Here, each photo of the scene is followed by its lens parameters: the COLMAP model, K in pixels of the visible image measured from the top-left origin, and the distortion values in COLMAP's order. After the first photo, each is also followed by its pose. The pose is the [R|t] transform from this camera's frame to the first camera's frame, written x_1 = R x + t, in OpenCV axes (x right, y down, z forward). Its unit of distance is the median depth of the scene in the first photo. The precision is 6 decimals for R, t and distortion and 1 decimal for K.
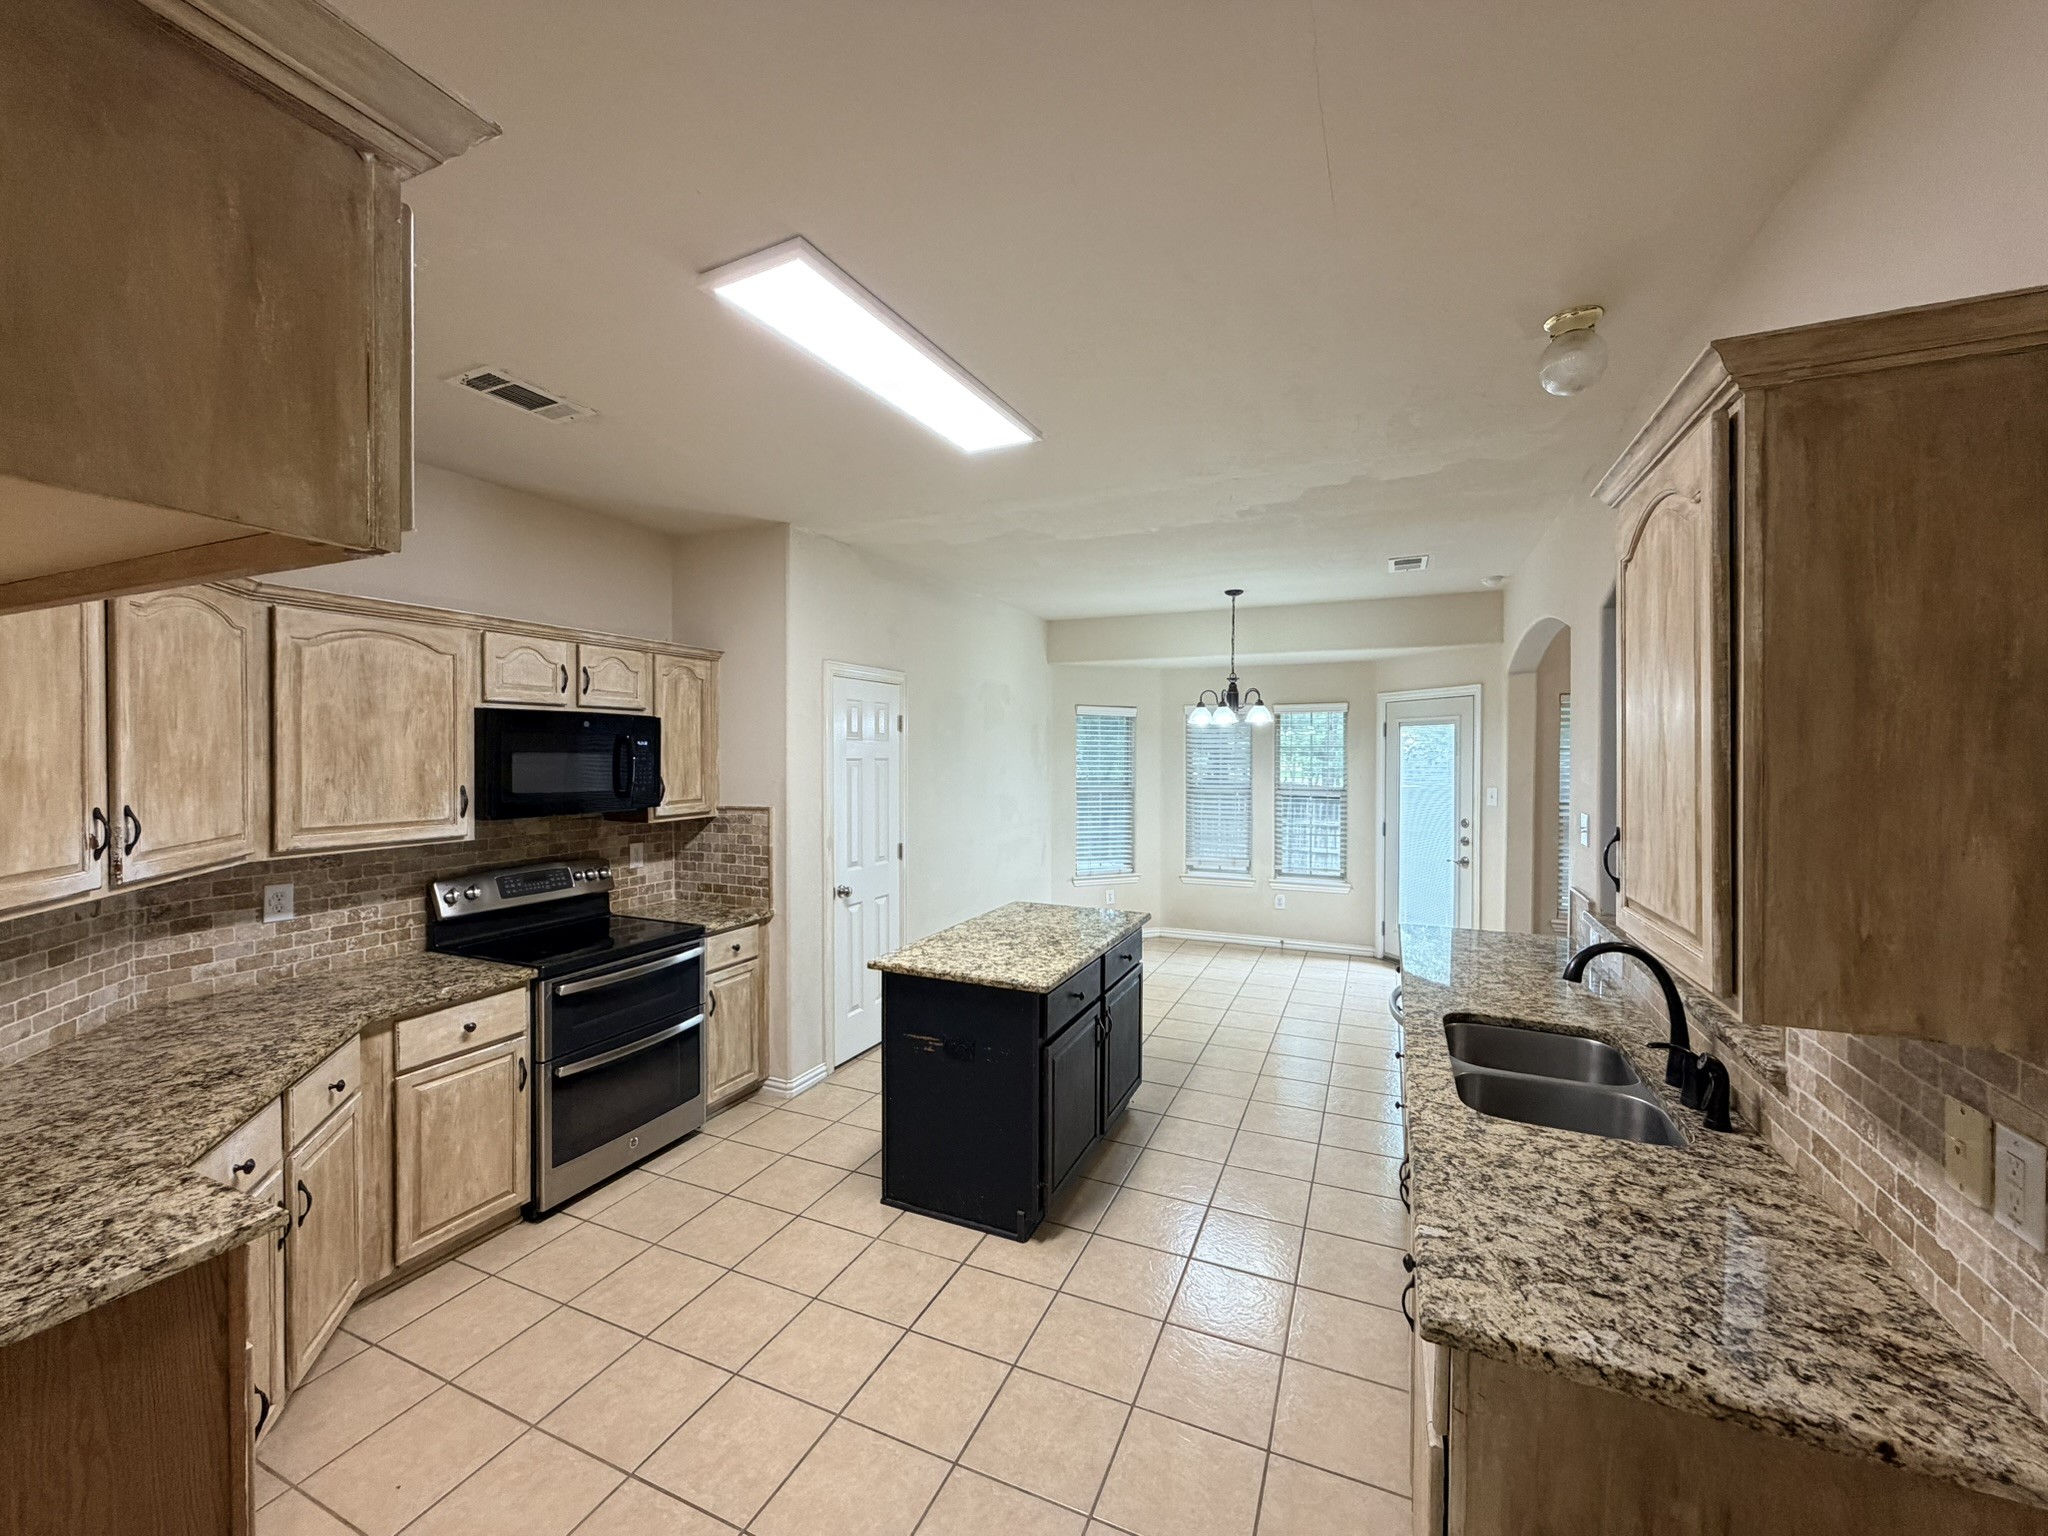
lens RADIAL K [[816.2, 0, 1019.5], [0, 816.2, 764.4], [0, 0, 1]] dist [0.001564, -0.000019]
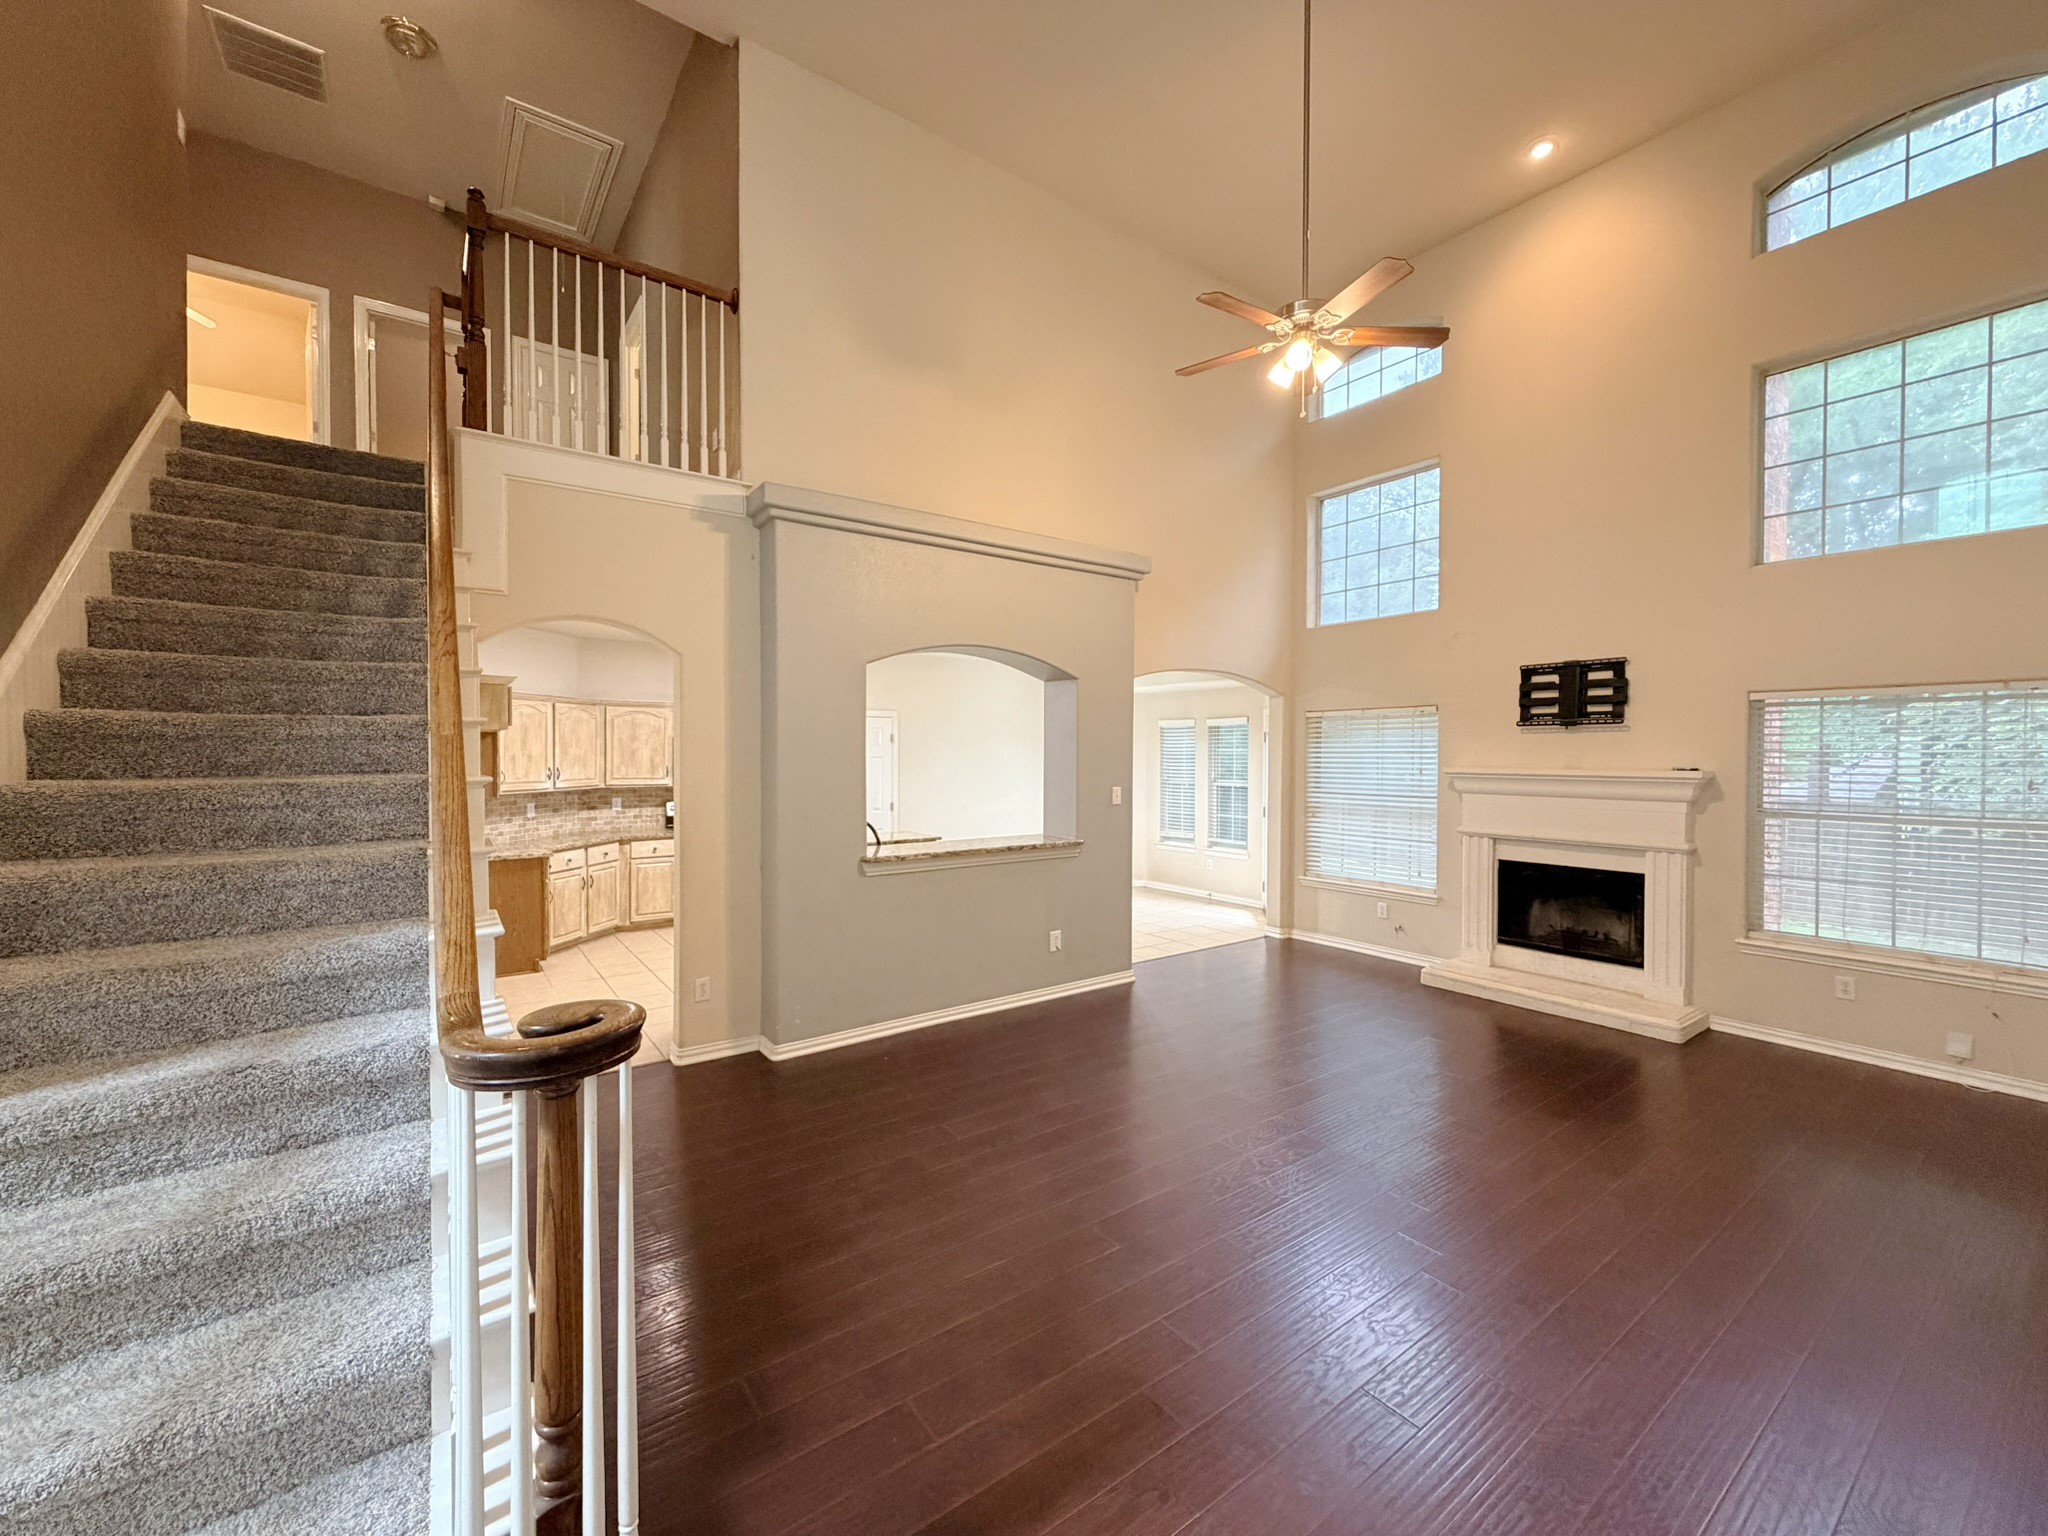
lens RADIAL K [[816.2, 0, 1019.5], [0, 816.2, 764.4], [0, 0, 1]] dist [0.001564, -0.000019]
pose [[0.867812, 0.007830, -0.496831, 1.743222], [-0.008767, 0.999961, 0.000446, 0.010455], [0.496816, 0.003969, 0.867847, -0.803672]]
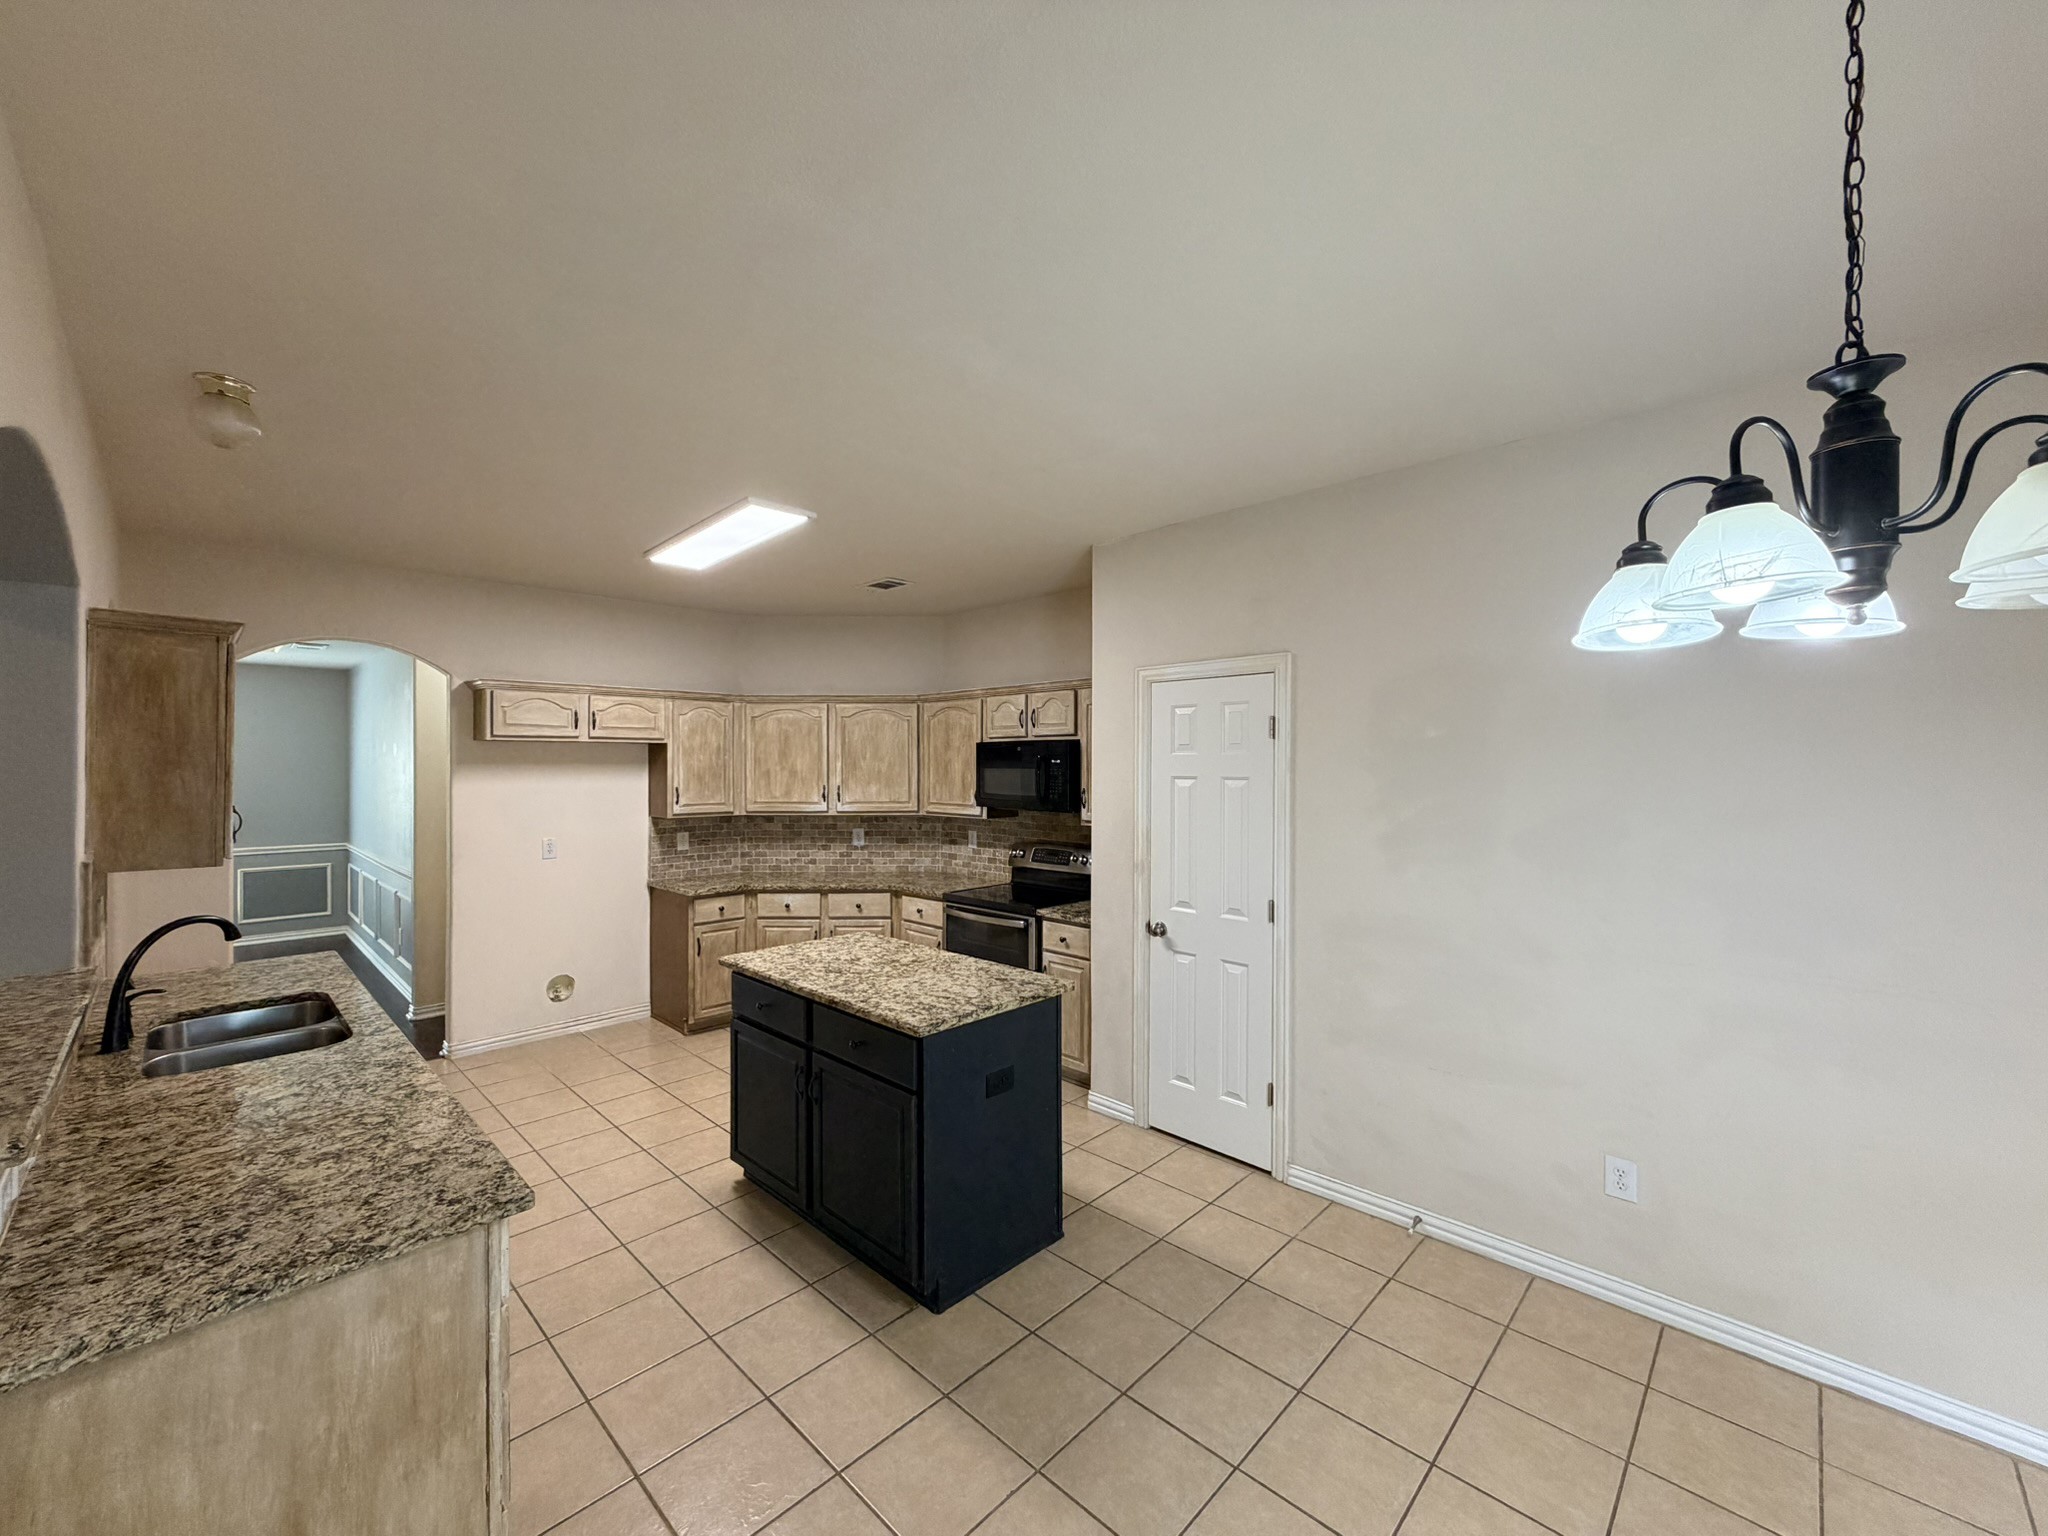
lens RADIAL K [[816.2, 0, 1019.5], [0, 816.2, 764.4], [0, 0, 1]] dist [0.001564, -0.000019]
pose [[-0.343675, -0.003794, -0.939081, 0.975492], [-0.014704, 0.999891, 0.001342, -0.026894], [0.938974, 0.014269, -0.343693, 1.741984]]
